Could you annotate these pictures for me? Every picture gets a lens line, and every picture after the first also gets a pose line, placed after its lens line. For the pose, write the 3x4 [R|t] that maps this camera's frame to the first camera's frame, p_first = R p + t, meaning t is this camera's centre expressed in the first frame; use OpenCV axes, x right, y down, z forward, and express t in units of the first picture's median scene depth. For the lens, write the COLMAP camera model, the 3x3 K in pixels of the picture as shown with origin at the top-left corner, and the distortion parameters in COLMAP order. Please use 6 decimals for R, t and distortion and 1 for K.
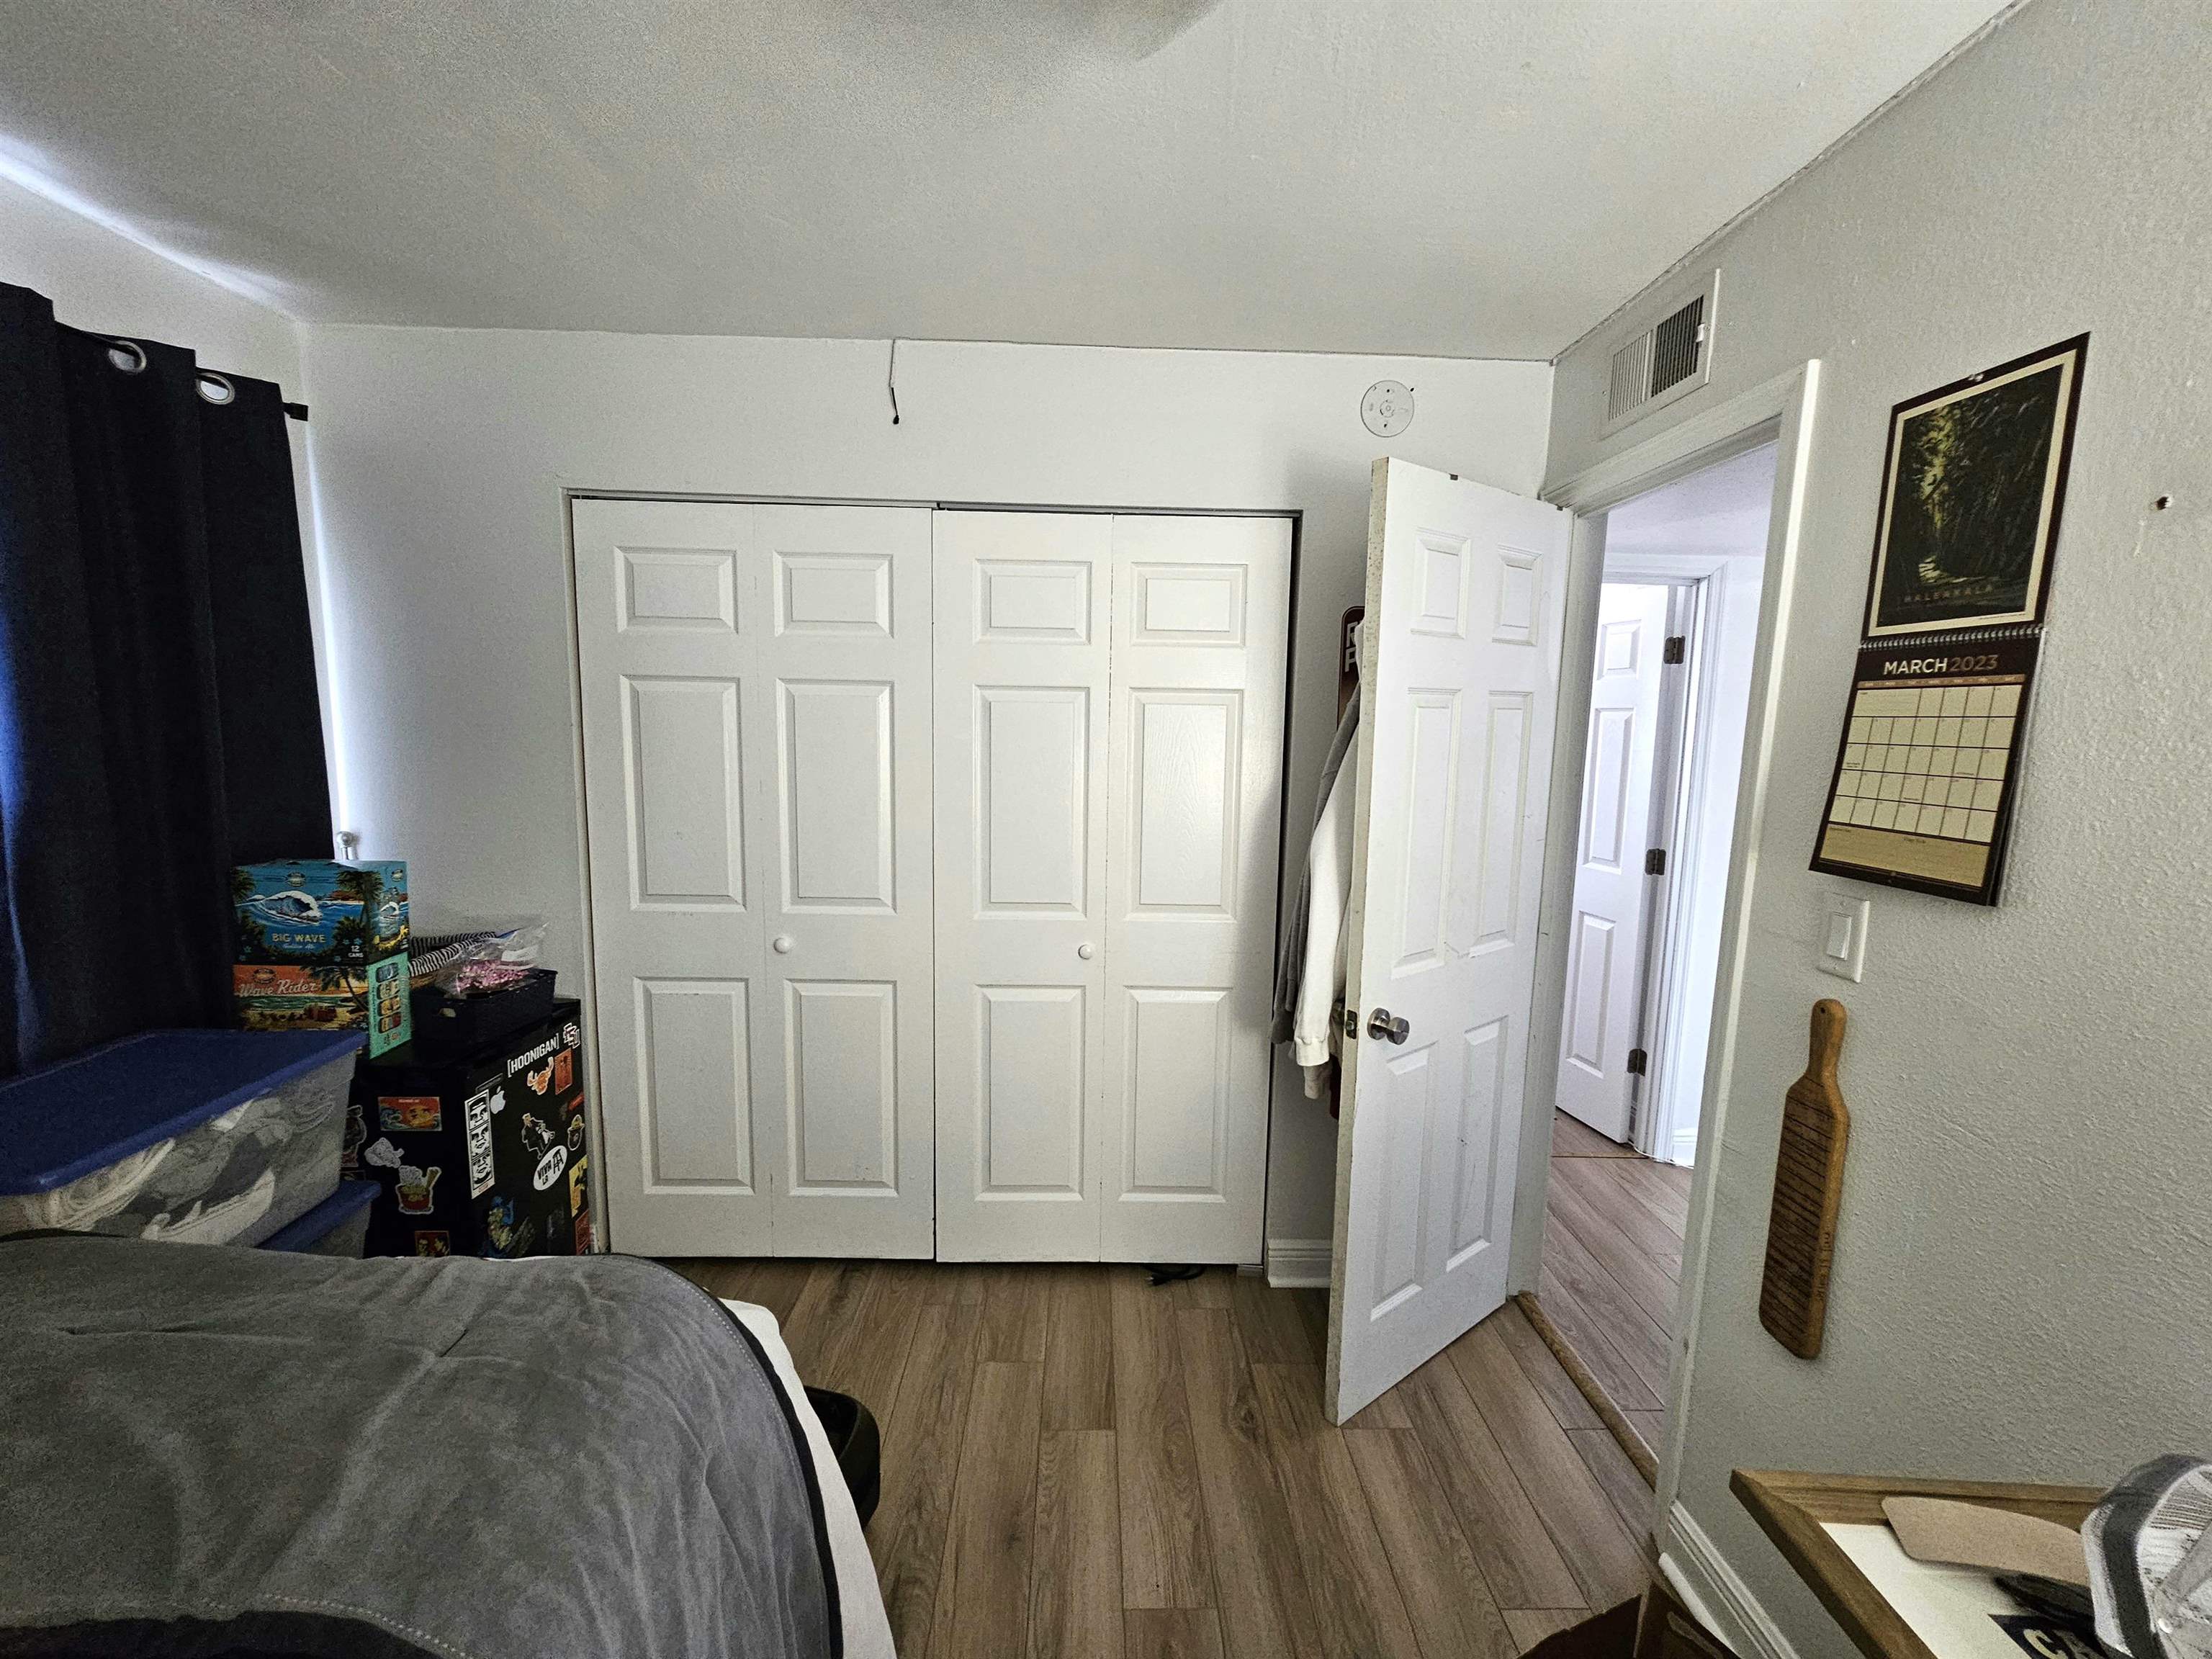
lens RADIAL K [[896.5, 0, 1105.3], [0, 896.5, 821.1], [0, 0, 1]] dist [-0.002667, -0.000244]
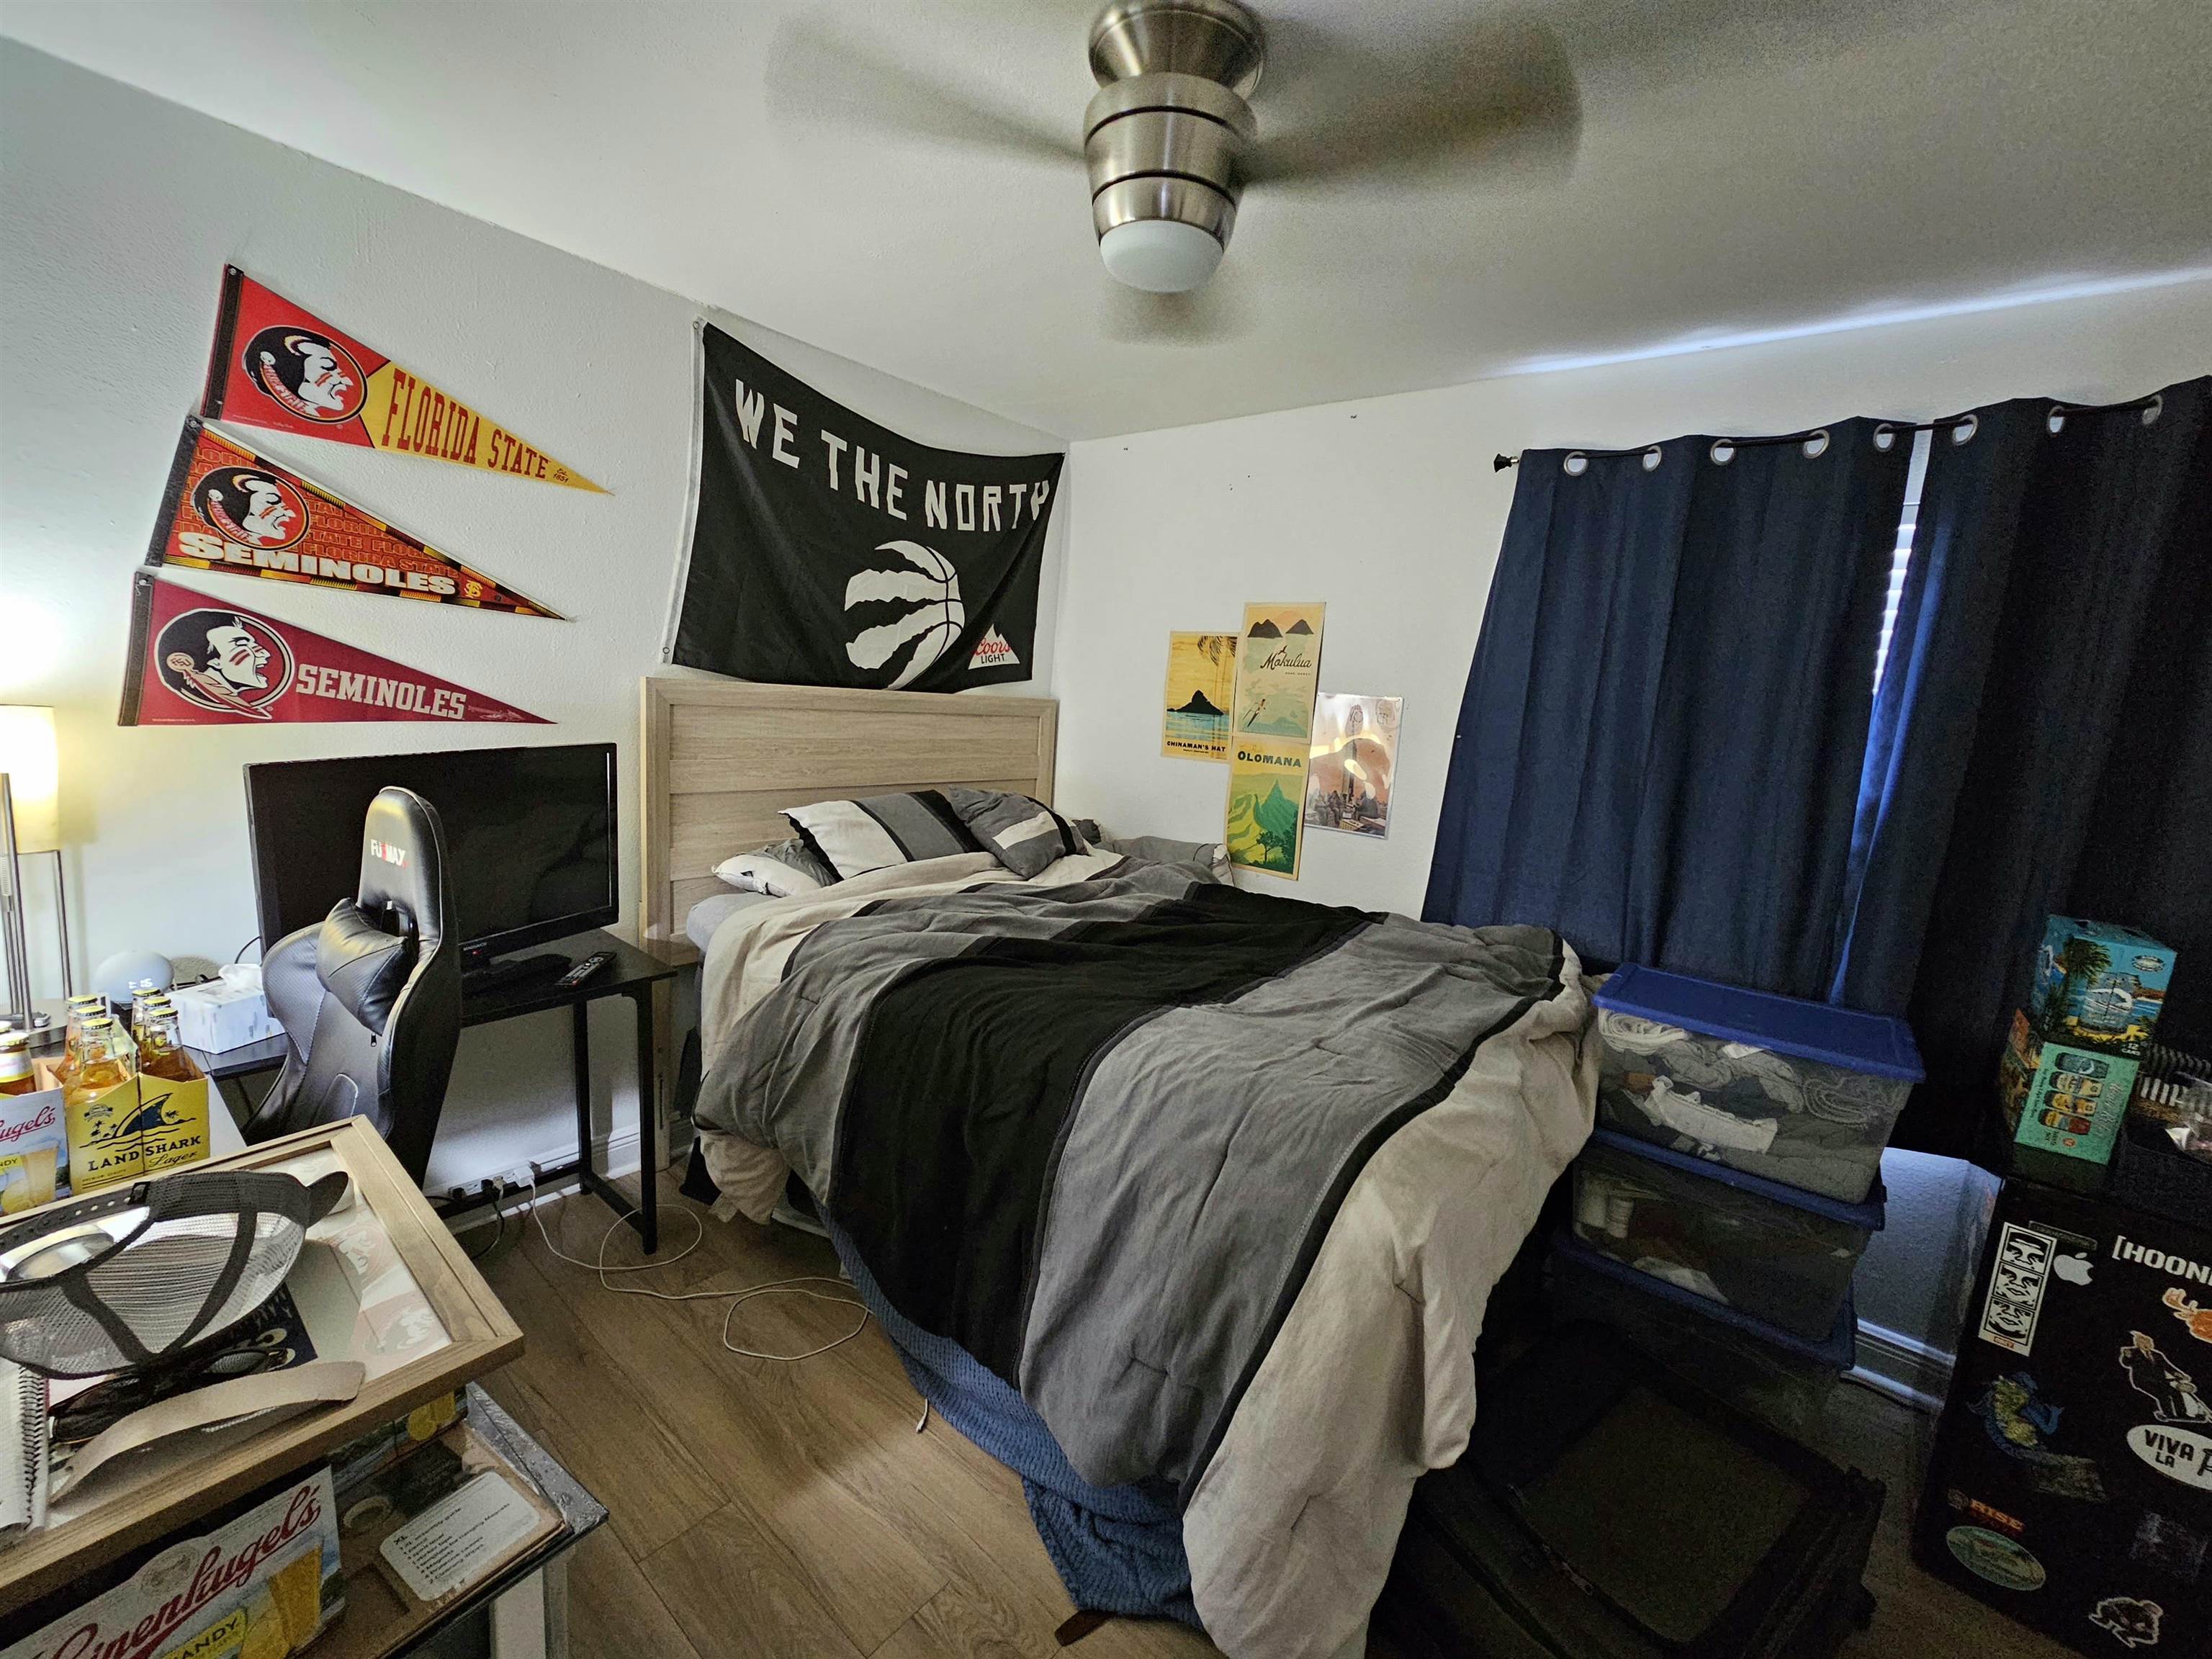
lens RADIAL K [[896.5, 0, 1100.0], [0, 896.5, 827.1], [0, 0, 1]] dist [-0.002667, -0.000244]
pose [[-0.628044, 0.063442, -0.775587, 0.404811], [-0.177925, 0.958563, 0.222487, -0.066339], [0.757564, 0.277728, -0.590732, 0.731253]]
